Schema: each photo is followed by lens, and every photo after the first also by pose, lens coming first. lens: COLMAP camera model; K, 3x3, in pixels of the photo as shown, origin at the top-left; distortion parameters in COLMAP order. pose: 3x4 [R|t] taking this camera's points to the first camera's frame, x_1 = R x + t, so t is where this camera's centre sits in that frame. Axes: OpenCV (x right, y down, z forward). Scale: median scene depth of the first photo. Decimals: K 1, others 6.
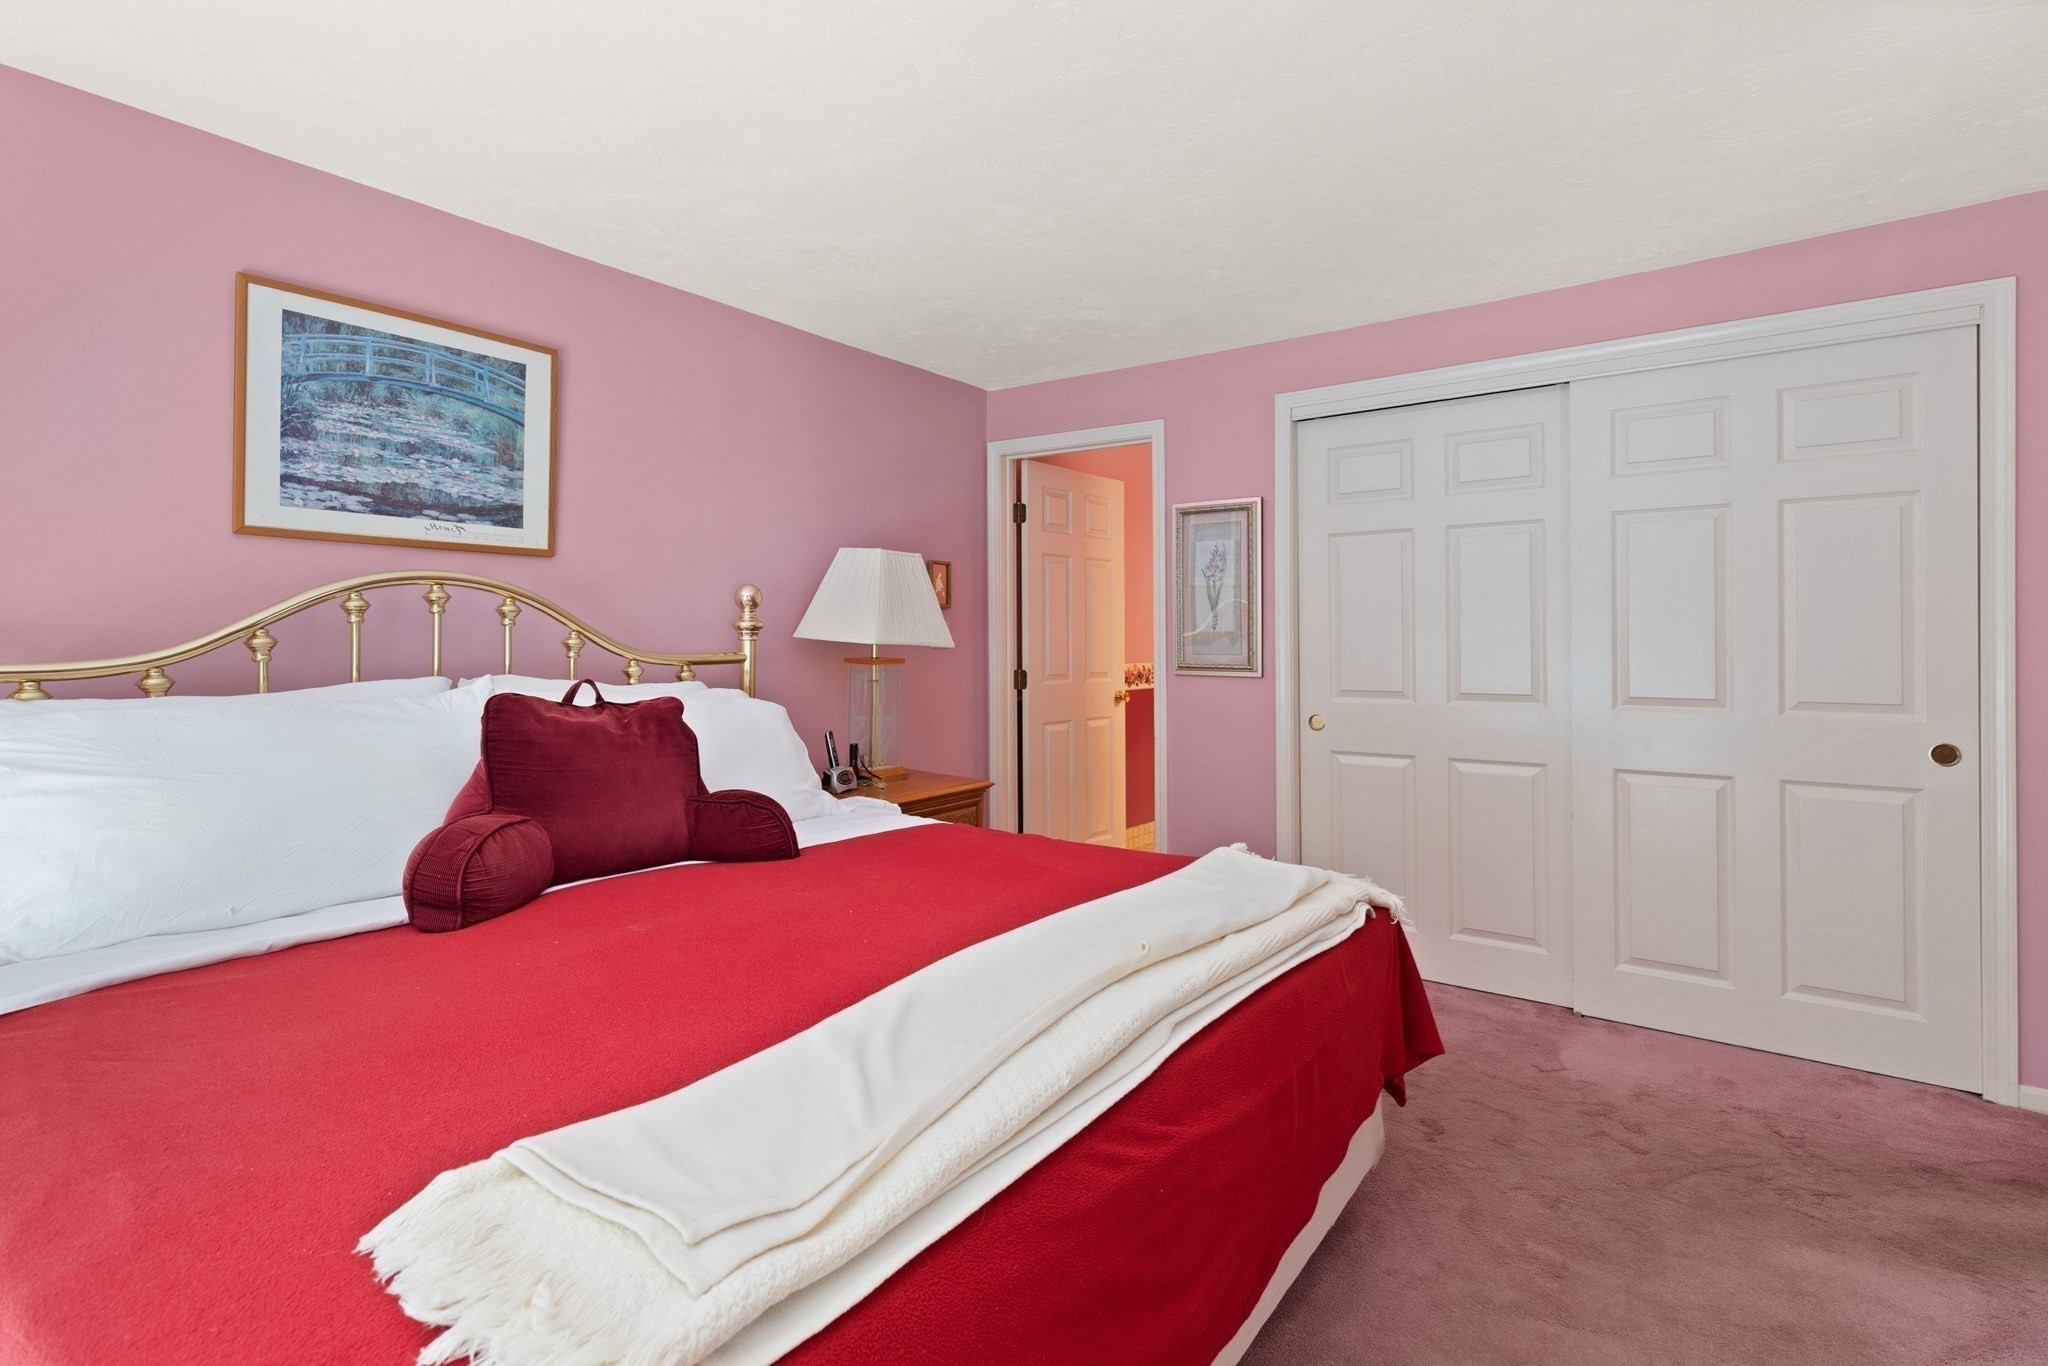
lens RADIAL K [[934.5, 0, 1031.2], [0, 934.5, 682.3], [0, 0, 1]] dist [0.006139, -0.000564]
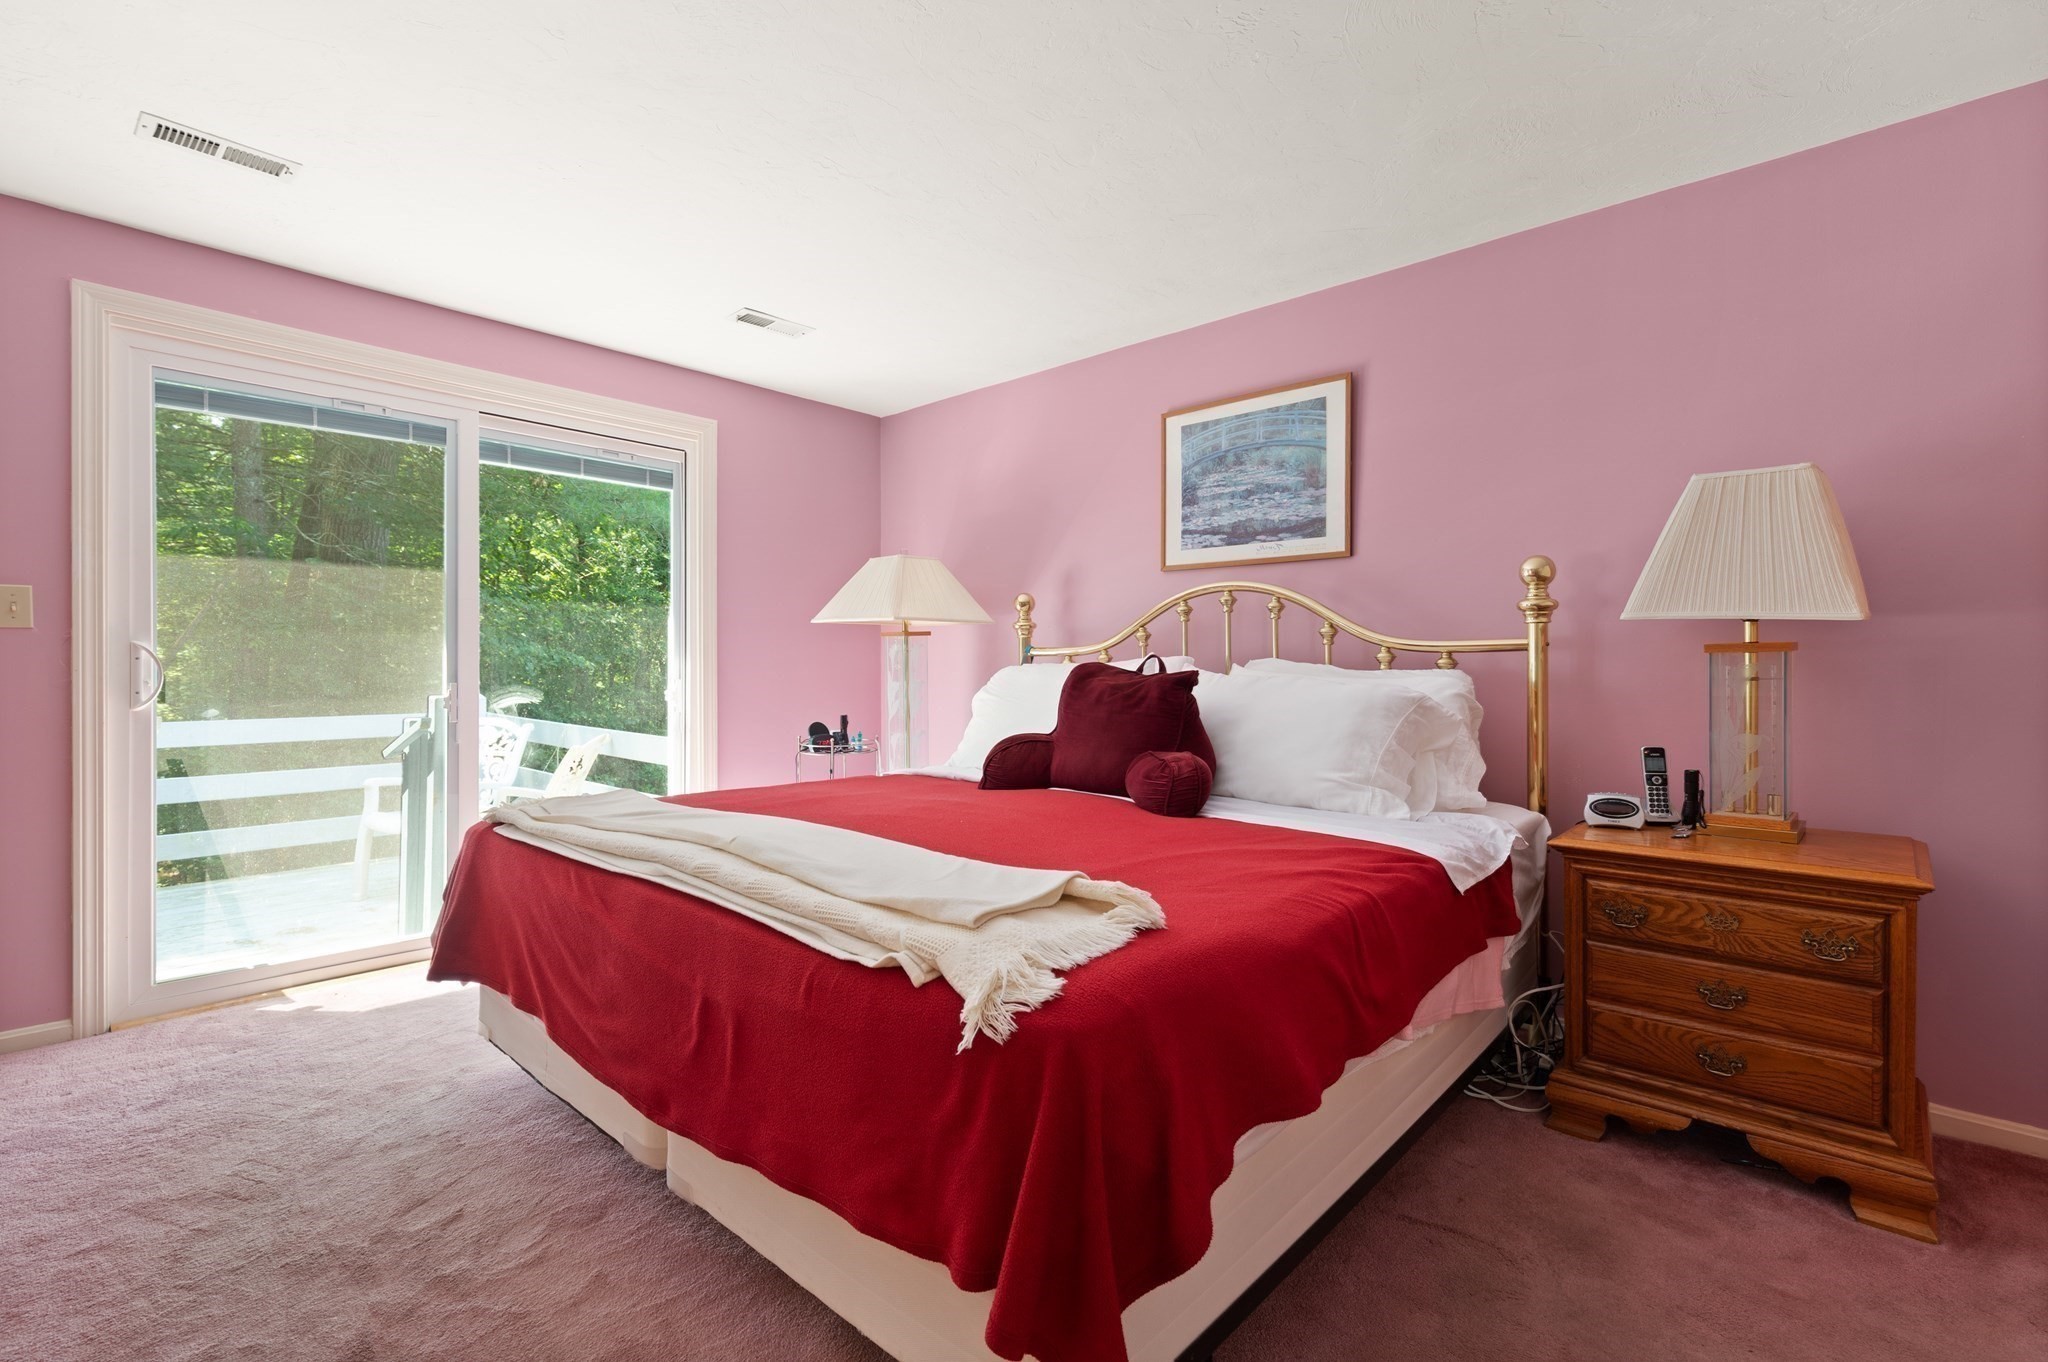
lens RADIAL K [[934.5, 0, 1031.2], [0, 934.5, 680.3], [0, 0, 1]] dist [0.006139, -0.000564]
pose [[-0.077240, 0.008460, -0.996977, 0.714114], [-0.045339, 0.998900, 0.011989, 0.020265], [0.995981, 0.046128, -0.076771, 0.795151]]
